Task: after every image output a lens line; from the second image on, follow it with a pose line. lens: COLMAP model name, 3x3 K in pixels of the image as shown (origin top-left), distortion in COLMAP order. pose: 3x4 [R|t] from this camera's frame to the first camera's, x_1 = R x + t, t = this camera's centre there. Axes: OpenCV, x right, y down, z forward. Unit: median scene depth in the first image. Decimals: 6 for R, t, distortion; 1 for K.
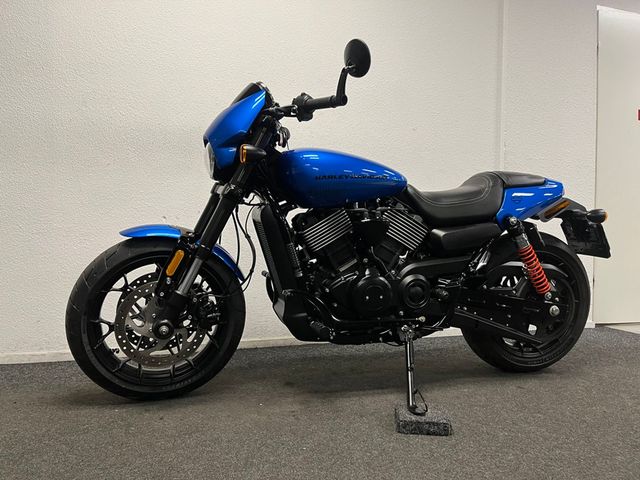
lens RADIAL K [[512.9, 0, 320.0], [0, 512.9, 240.0], [0, 0, 1]] dist [0.009121, 0.002421]
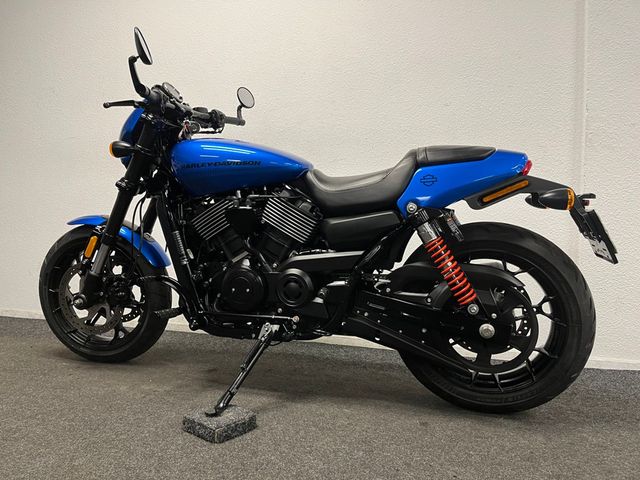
lens RADIAL K [[512.9, 0, 320.0], [0, 512.9, 240.0], [0, 0, 1]] dist [0.009121, 0.002421]
pose [[0.819136, 0.015707, -0.573384, 0.740788], [-0.023846, 0.999693, -0.006682, 0.022337], [0.573103, 0.019147, 0.819260, 0.296331]]
